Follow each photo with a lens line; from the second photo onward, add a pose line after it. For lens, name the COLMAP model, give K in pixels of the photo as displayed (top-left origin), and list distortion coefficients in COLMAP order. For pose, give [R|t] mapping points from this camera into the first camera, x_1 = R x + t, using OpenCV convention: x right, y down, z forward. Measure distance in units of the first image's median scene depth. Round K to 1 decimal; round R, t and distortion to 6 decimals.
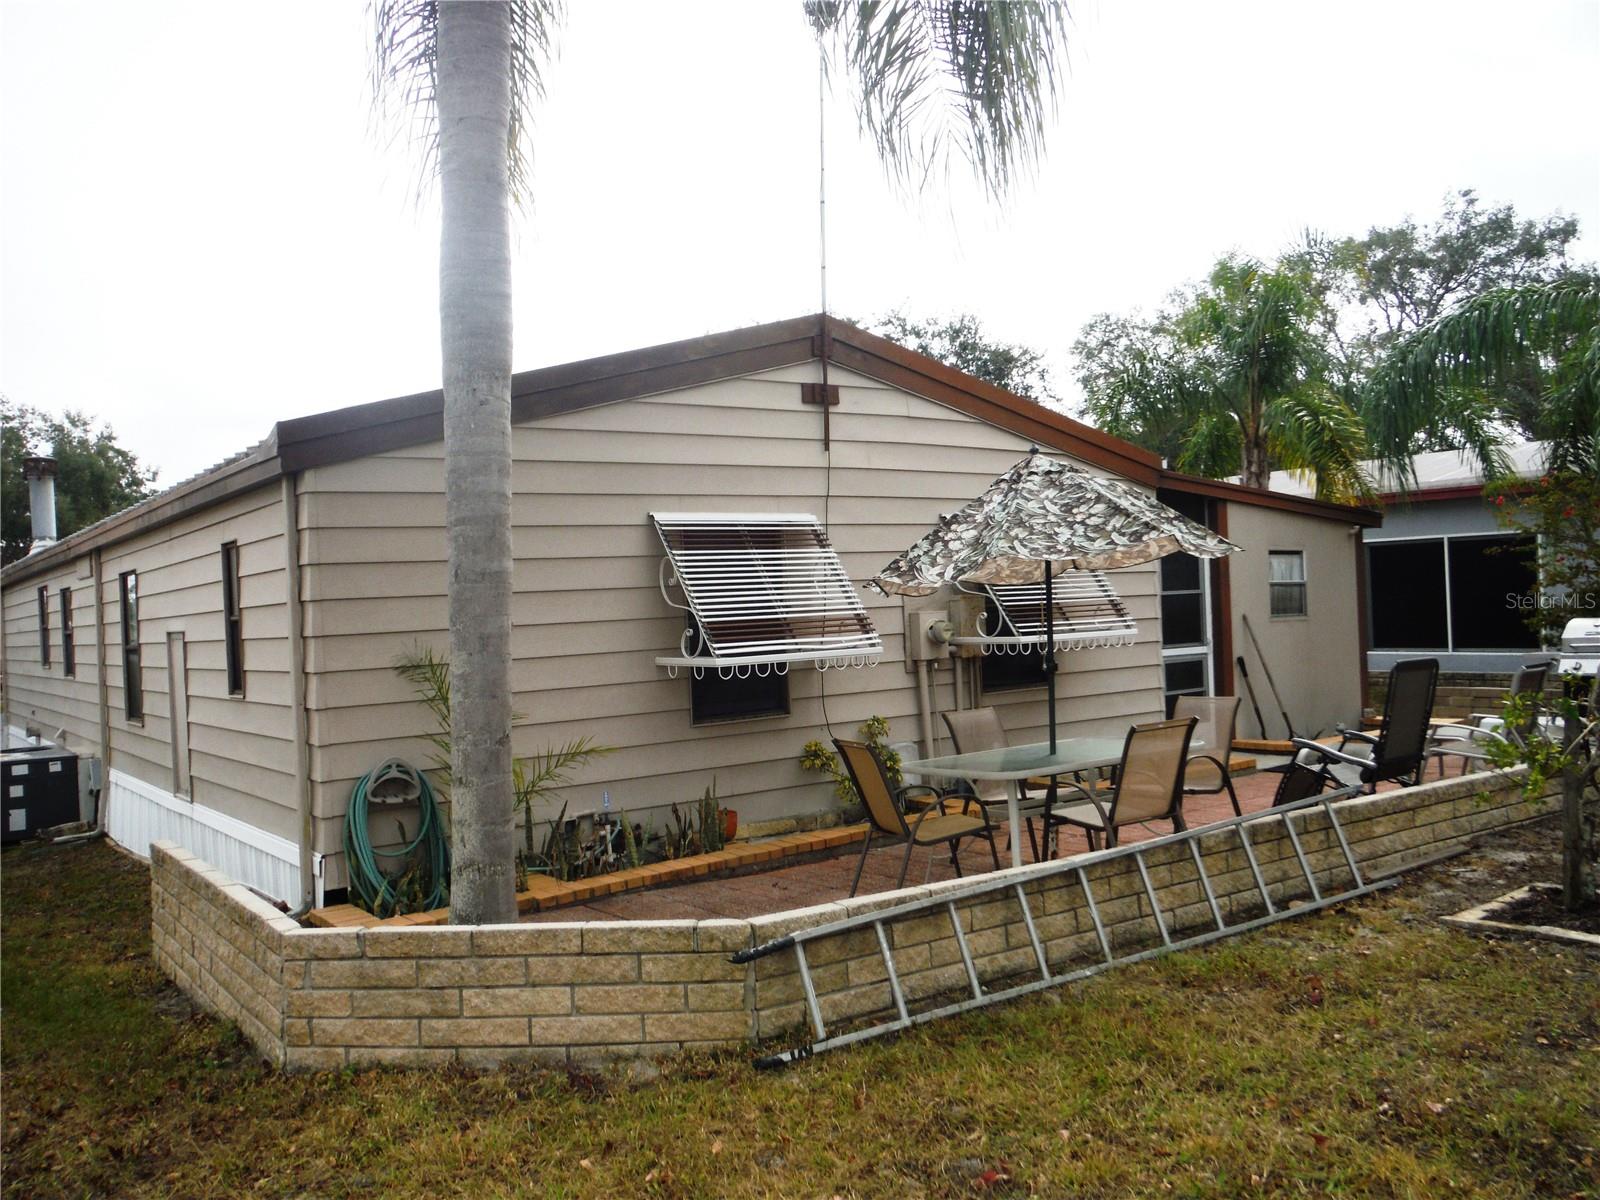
lens RADIAL K [[1360.6, 0, 810.7], [0, 1360.6, 602.1], [0, 0, 1]] dist [-0.057736, 0.035250]
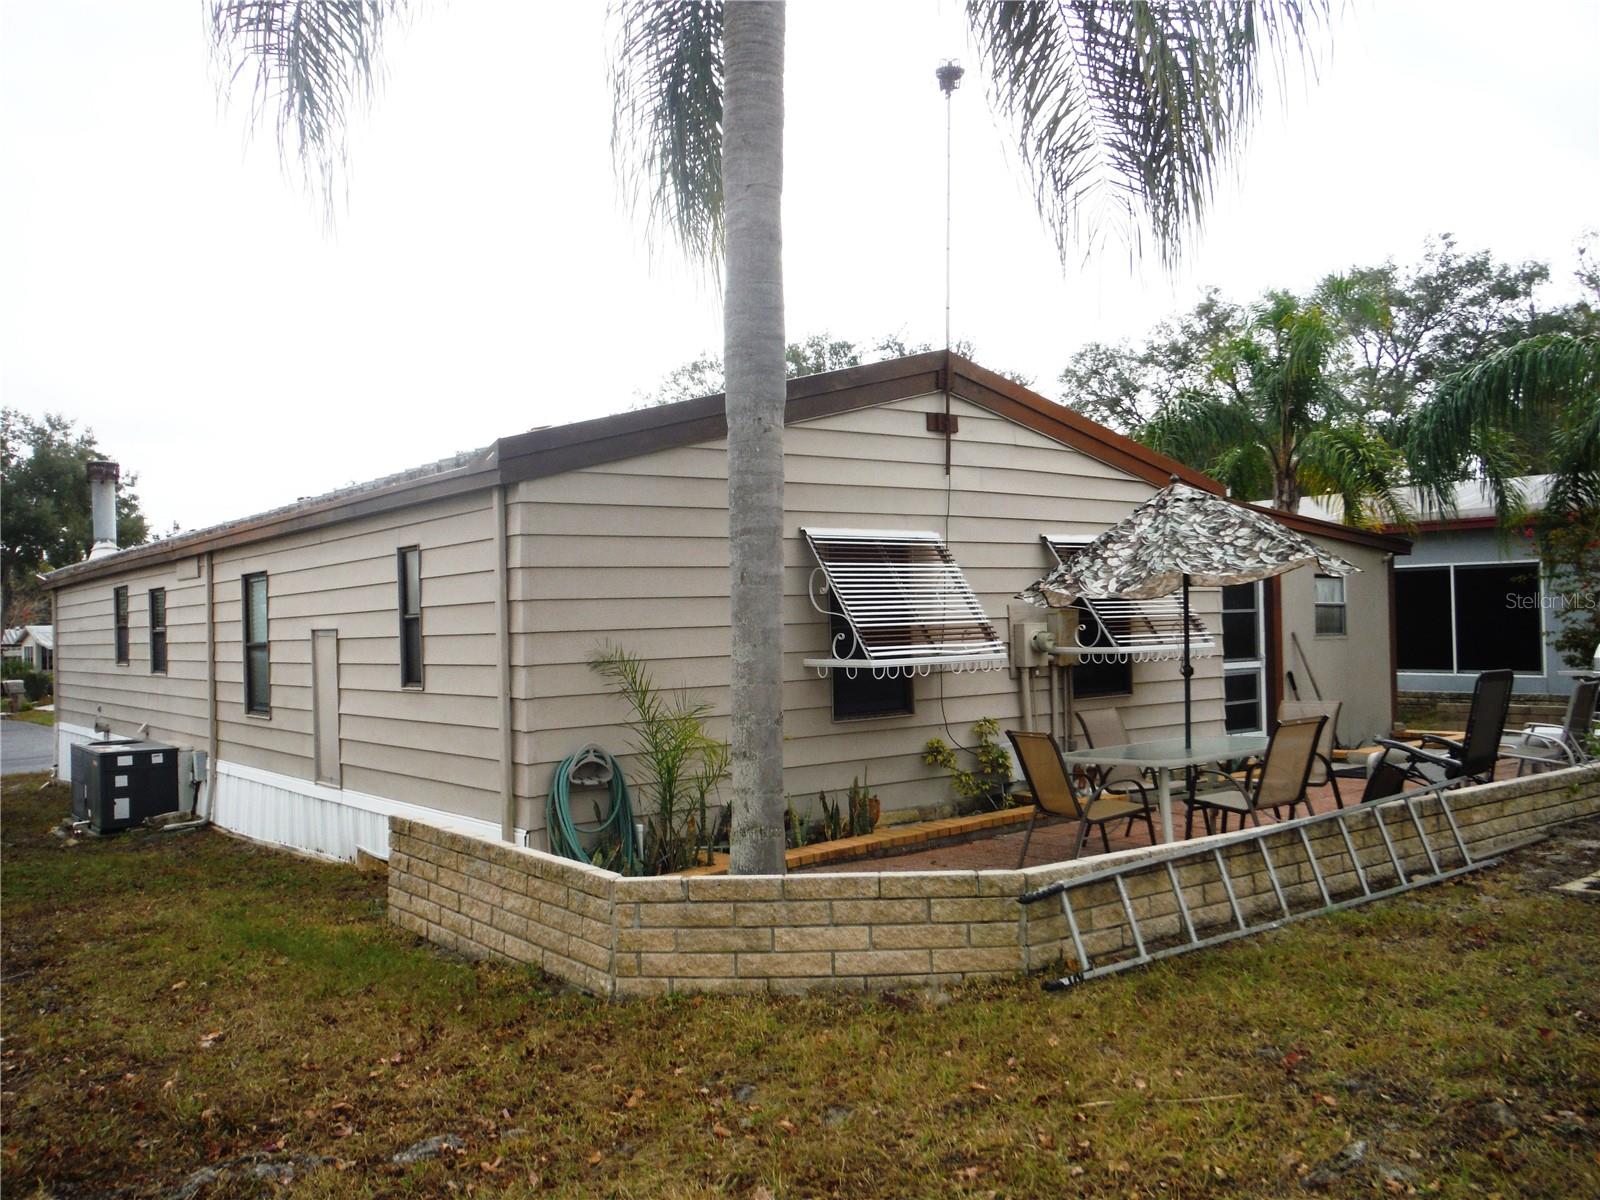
lens RADIAL K [[1360.6, 0, 796.5], [0, 1360.6, 601.3], [0, 0, 1]] dist [-0.057736, 0.035250]
pose [[0.999521, 0.018632, 0.024693, -0.138409], [-0.018279, 0.999729, -0.014426, 0.009268], [-0.024955, 0.013968, 0.999591, -0.094988]]
